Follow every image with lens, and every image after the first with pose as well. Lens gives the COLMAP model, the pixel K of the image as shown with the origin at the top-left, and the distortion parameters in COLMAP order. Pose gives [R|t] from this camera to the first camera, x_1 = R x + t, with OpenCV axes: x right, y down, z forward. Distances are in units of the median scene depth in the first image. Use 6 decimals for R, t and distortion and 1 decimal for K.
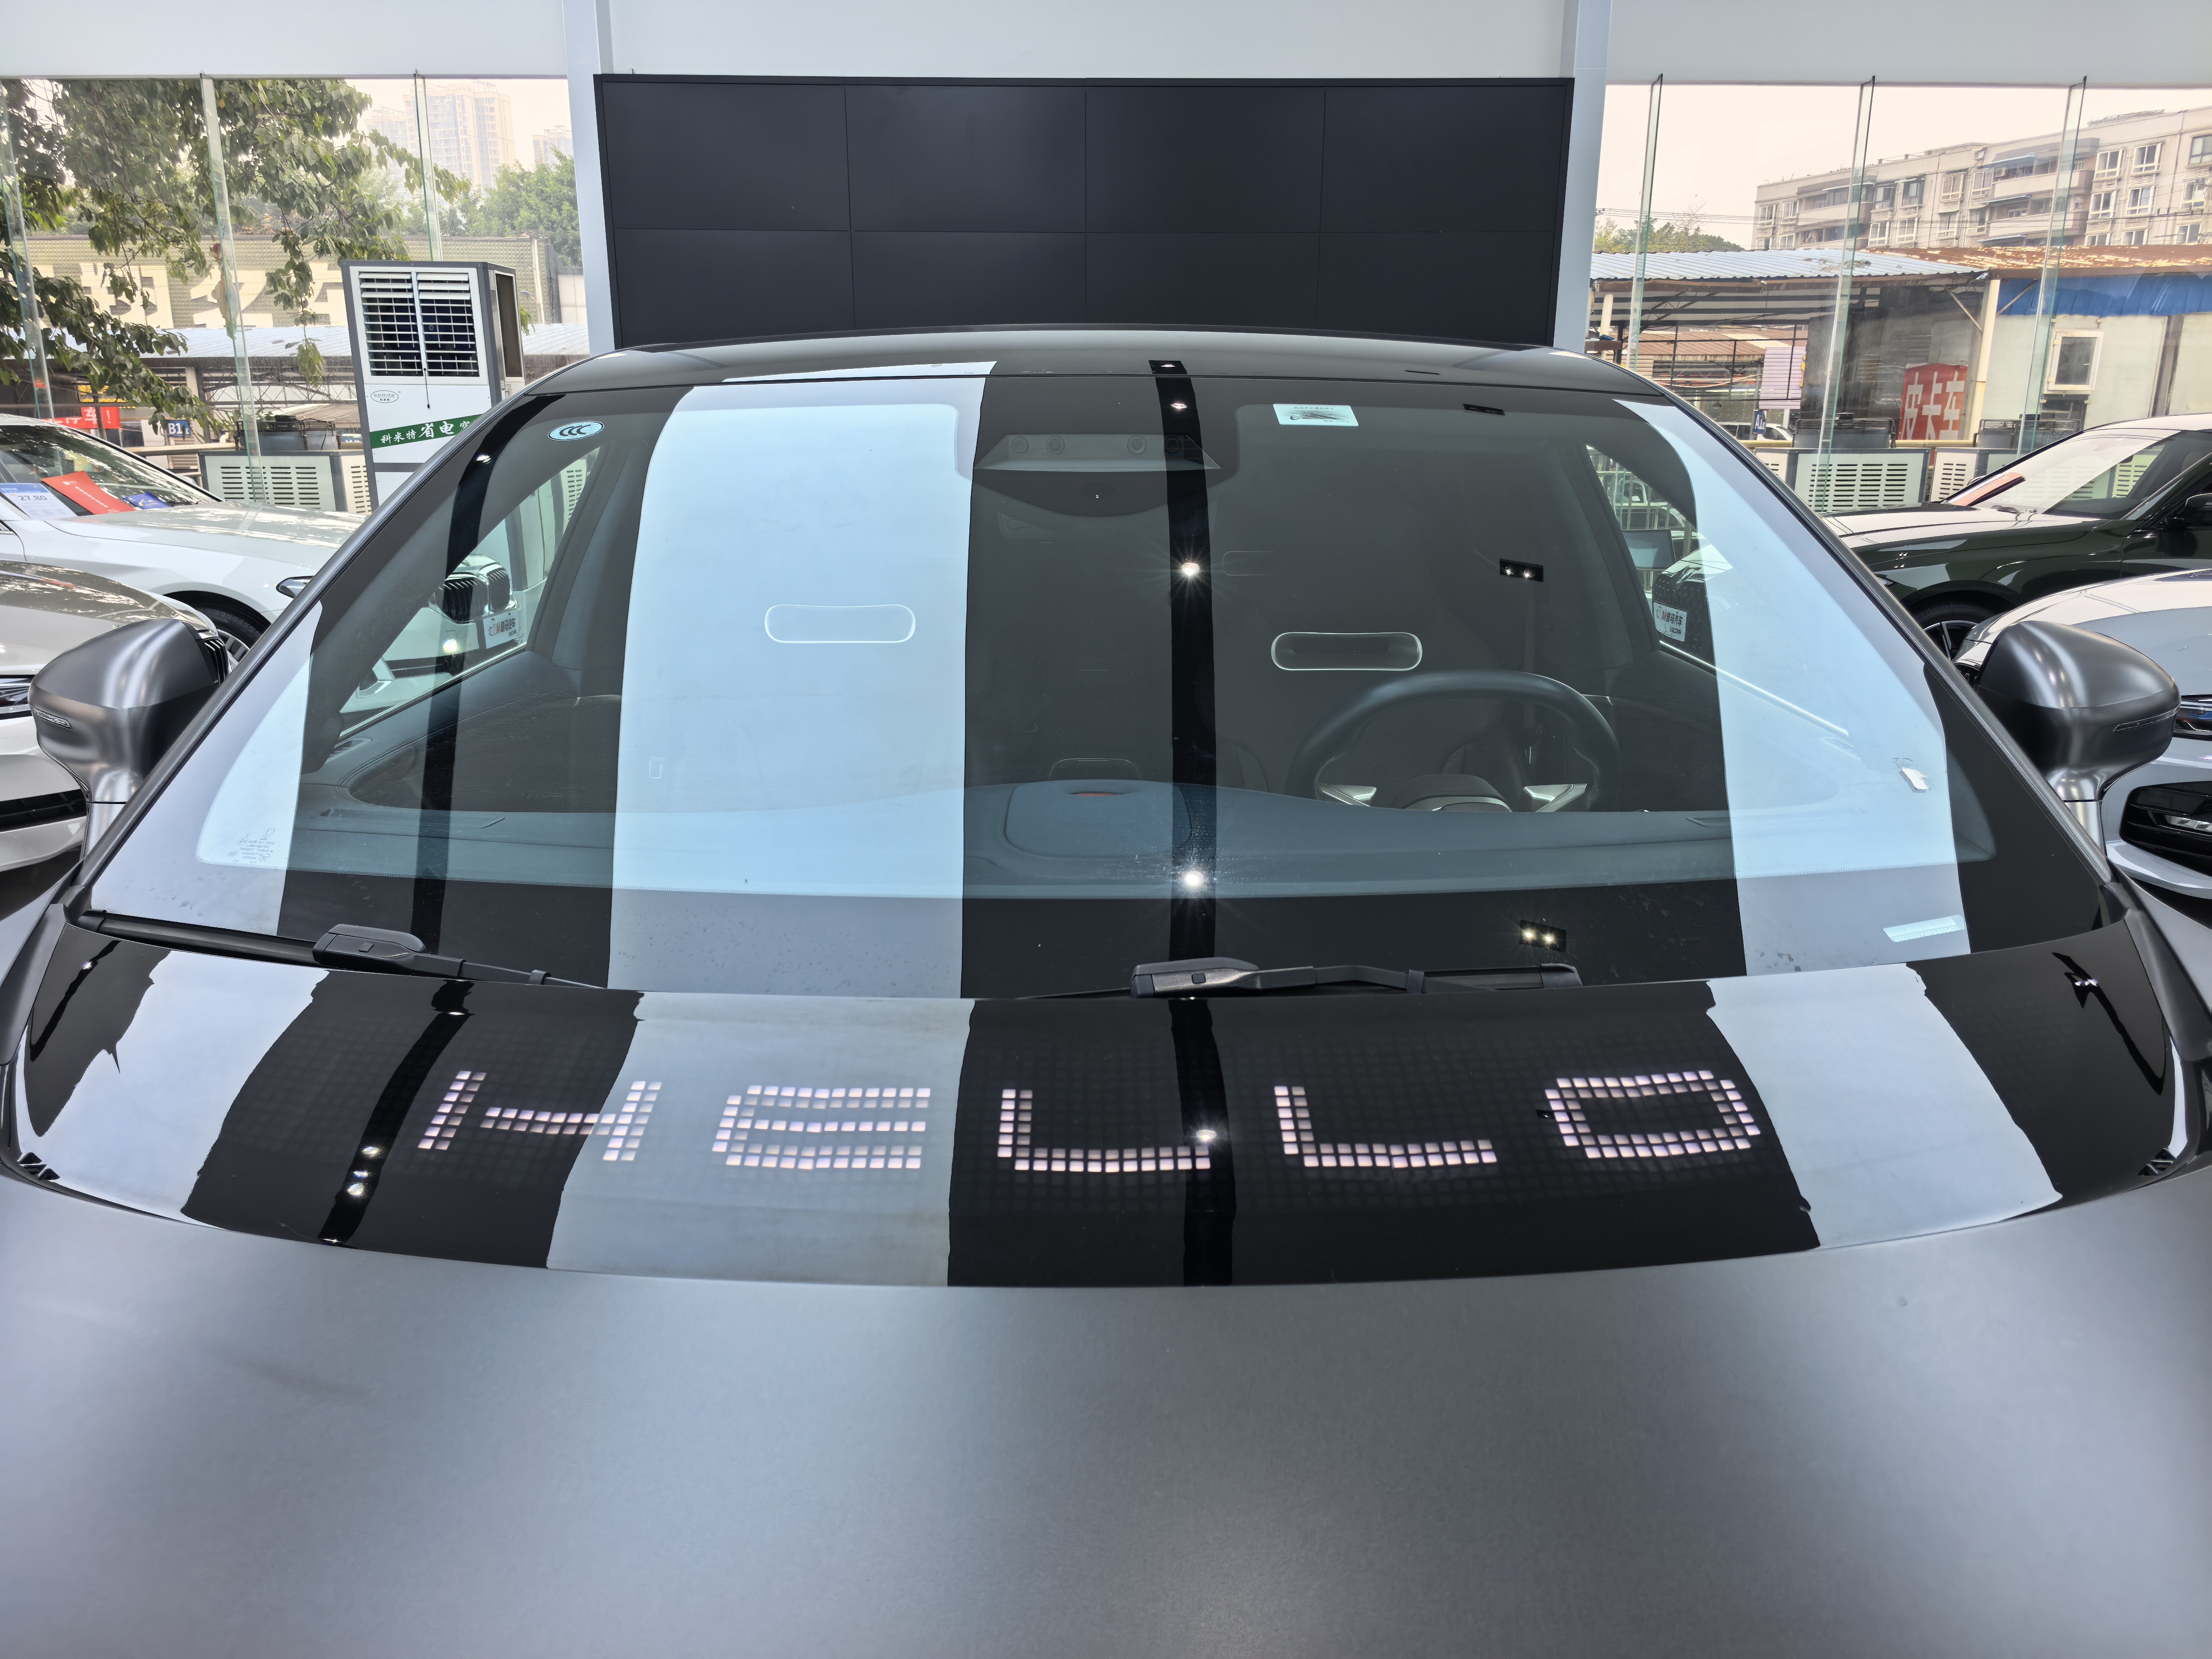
lens RADIAL K [[1540.8, 0, 1106.0], [0, 1540.8, 829.5], [0, 0, 1]] dist [0.010621, -0.000988]
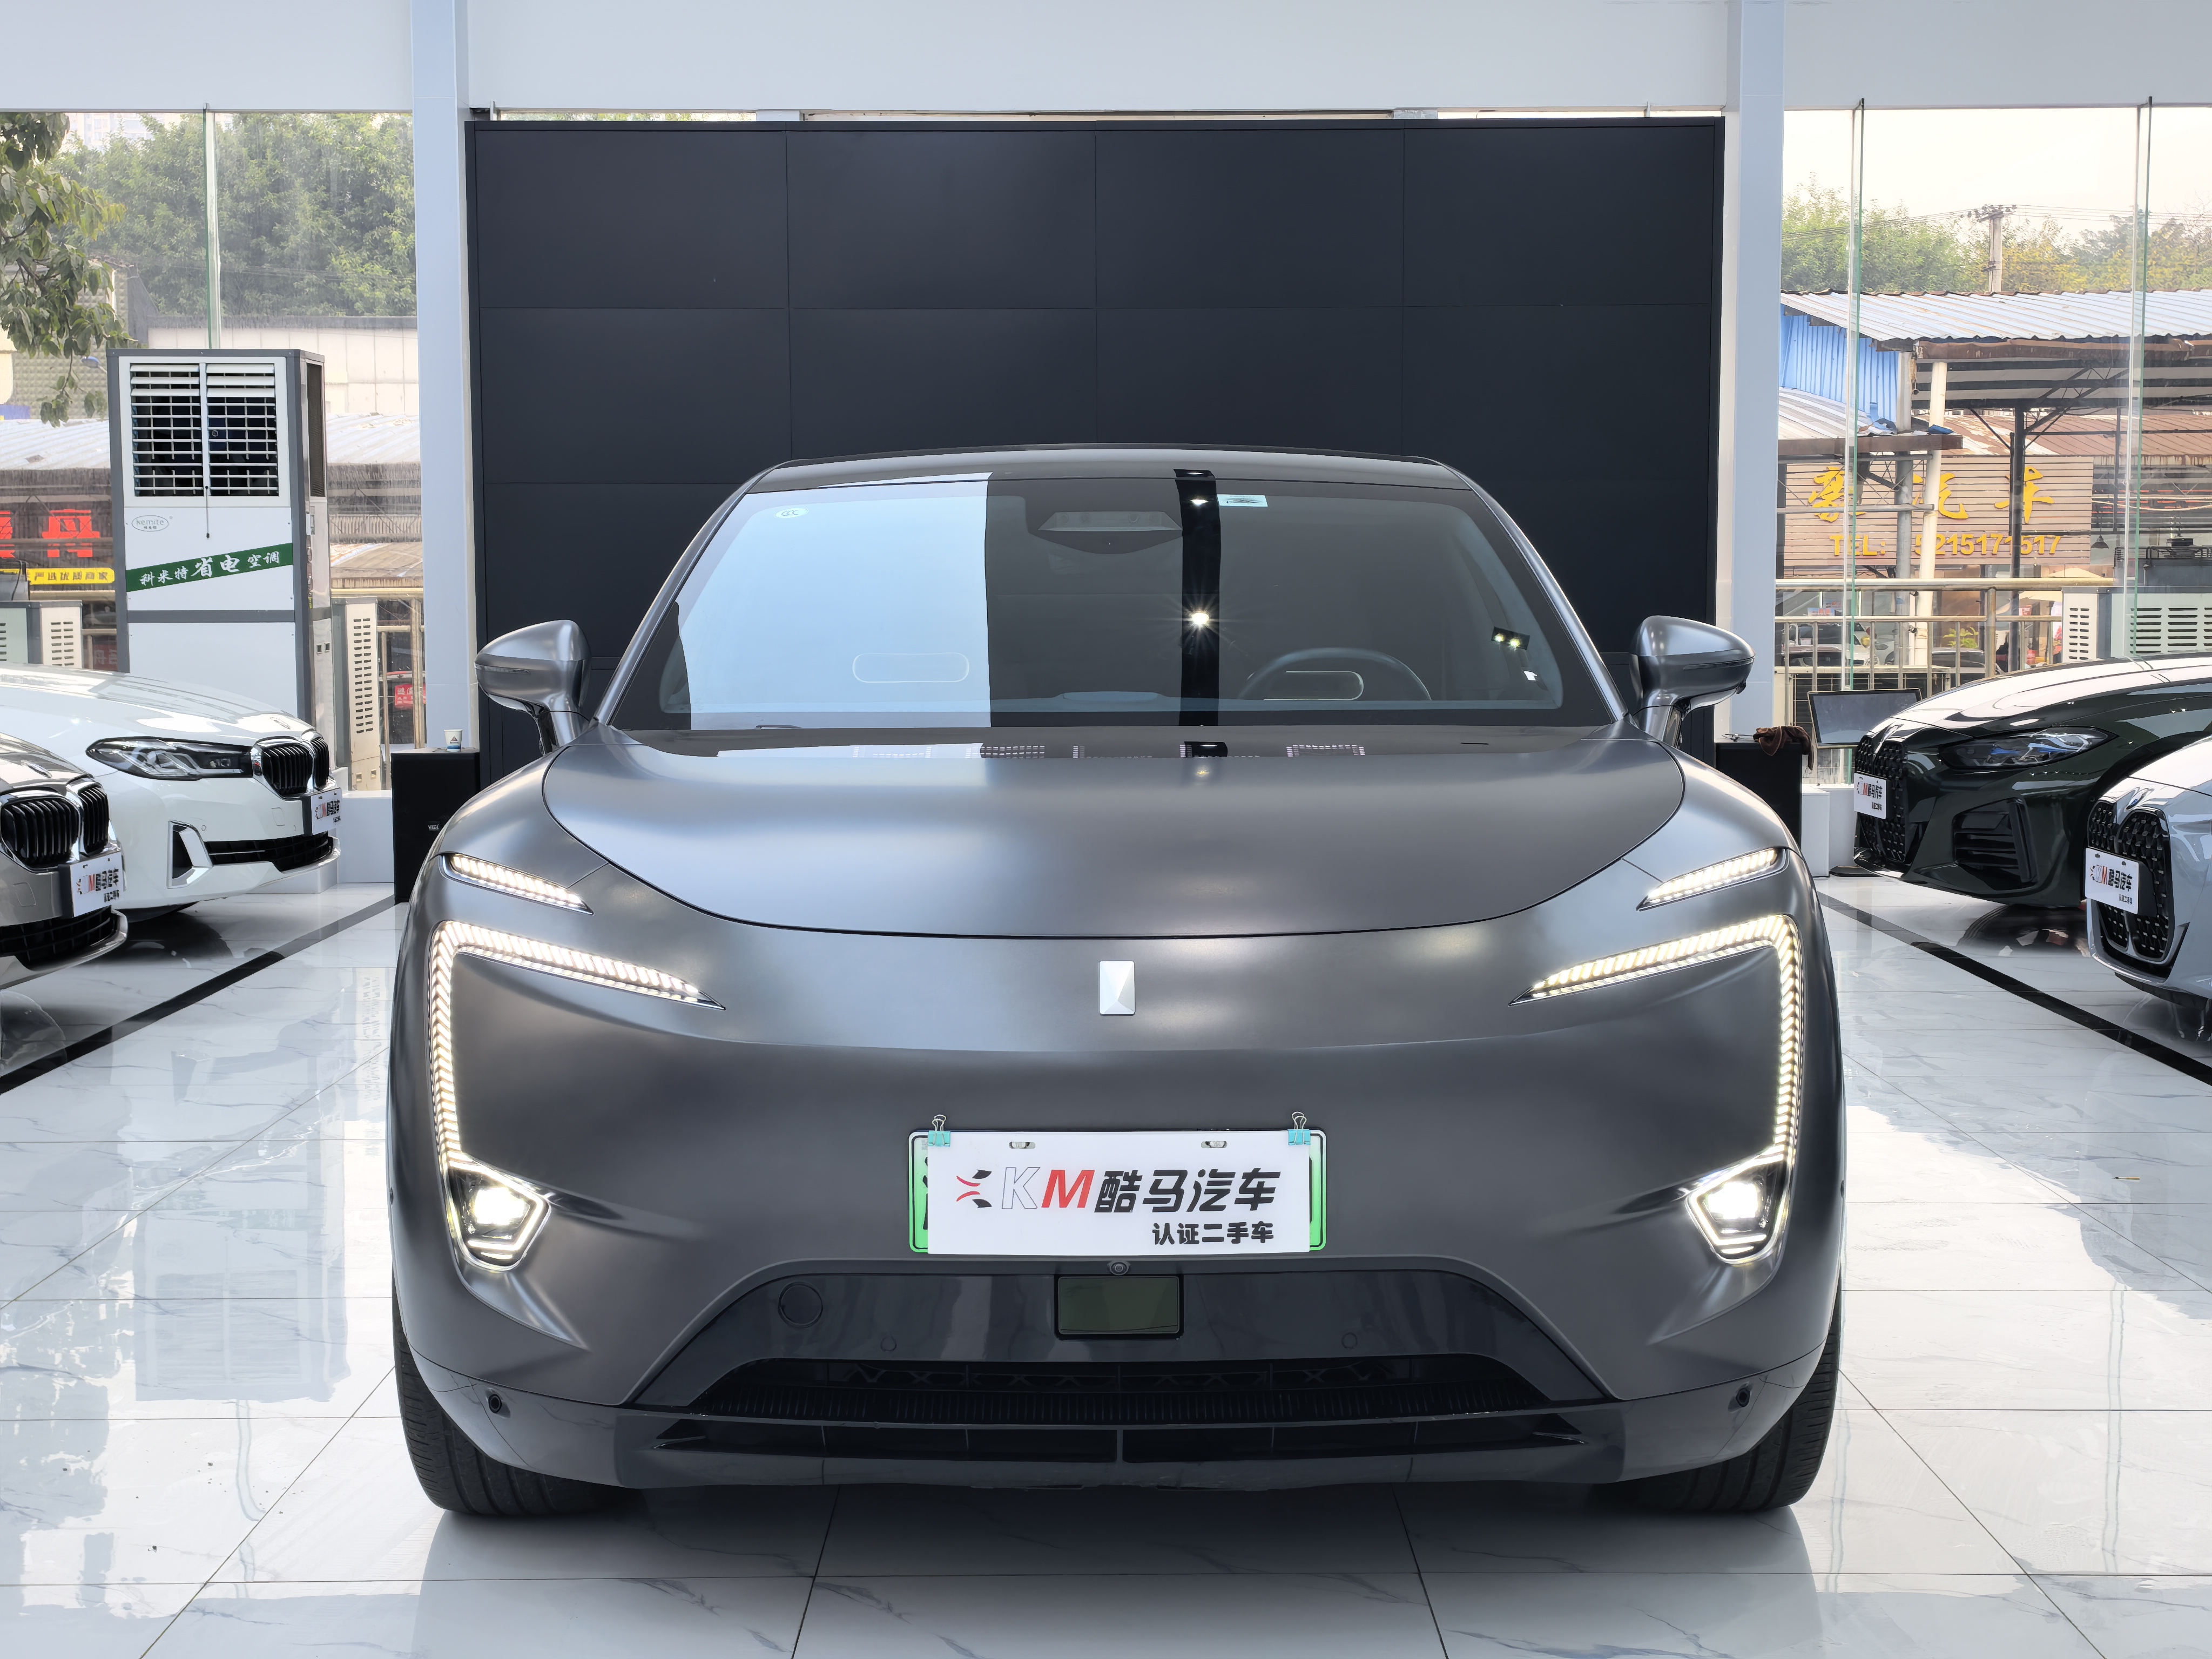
lens RADIAL K [[3083.1, 0, 1106.0], [0, 3083.1, 829.5], [0, 0, 1]] dist [-0.025093, 0.082730]
pose [[0.999940, -0.006560, -0.008752, 0.003172], [0.004907, 0.984182, -0.177095, 0.128032], [0.009775, 0.177041, 0.984155, -0.422373]]
